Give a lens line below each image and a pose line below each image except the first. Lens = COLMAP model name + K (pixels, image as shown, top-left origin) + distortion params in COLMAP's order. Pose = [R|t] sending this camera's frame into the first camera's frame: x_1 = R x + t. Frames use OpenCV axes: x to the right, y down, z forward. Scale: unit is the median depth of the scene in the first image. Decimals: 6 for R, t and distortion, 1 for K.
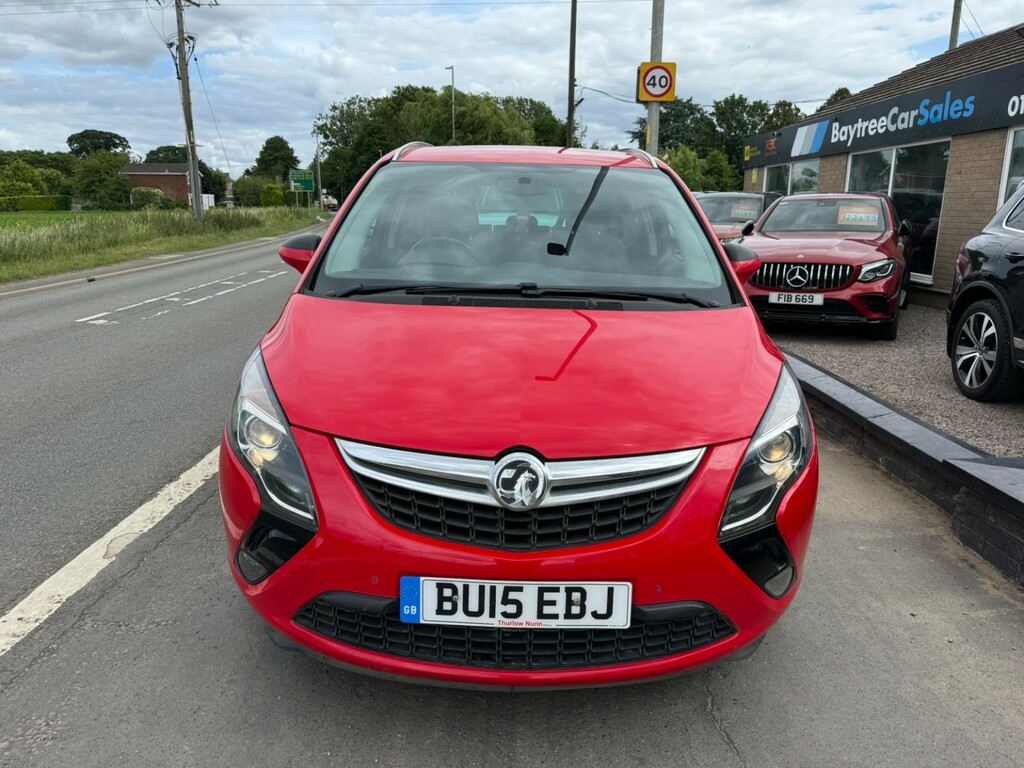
lens RADIAL K [[752.7, 0, 512.0], [0, 752.7, 384.0], [0, 0, 1]] dist [0.008752, -0.002051]
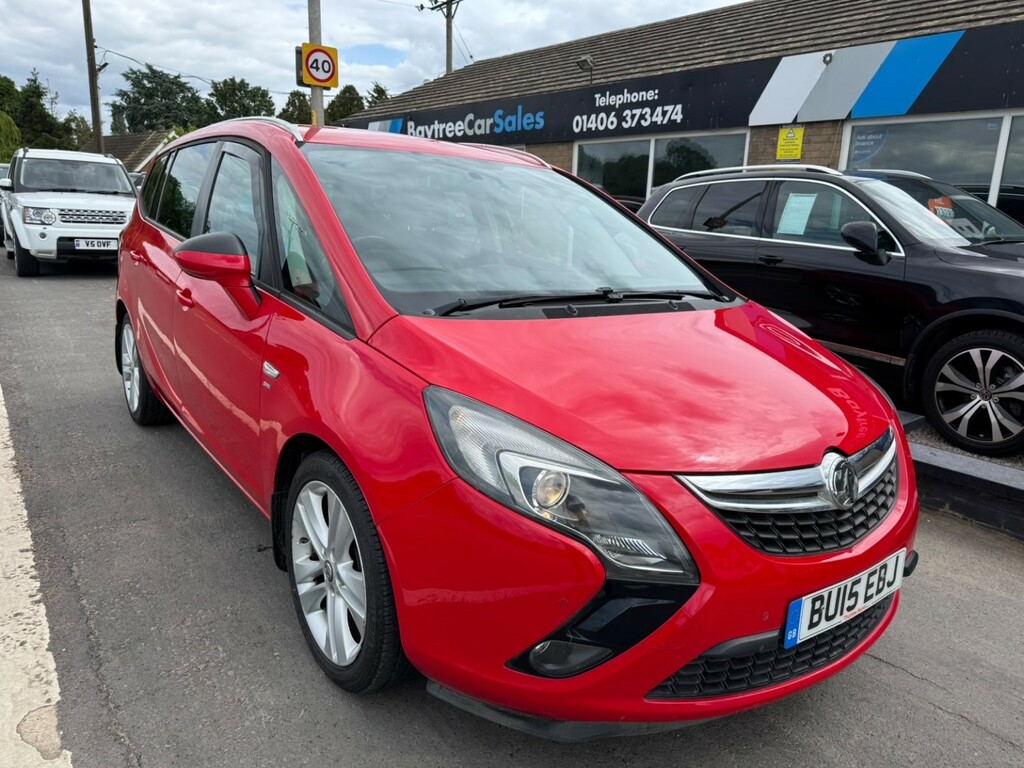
lens RADIAL K [[720.4, 0, 512.0], [0, 720.4, 384.0], [0, 0, 1]] dist [0.086038, -0.075650]
pose [[0.794718, -0.128542, 0.593212, -0.061008], [0.113741, 0.991544, 0.062478, -0.007667], [-0.596227, 0.017820, 0.802618, 0.029727]]
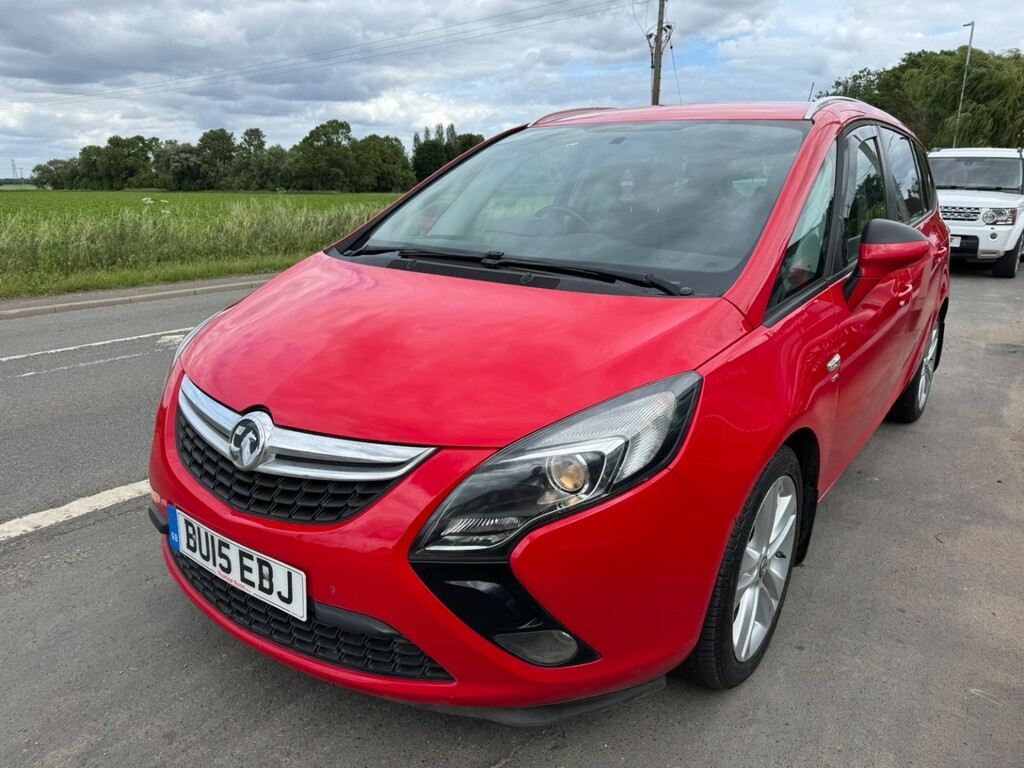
lens RADIAL K [[716.4, 0, 514.1], [0, 716.4, 404.2], [0, 0, 1]] dist [0.003507, 0.001697]
pose [[0.815093, 0.165543, -0.555175, 0.052055], [-0.131262, 0.986155, 0.101338, -0.003620], [0.564264, -0.009726, 0.825537, 0.028094]]
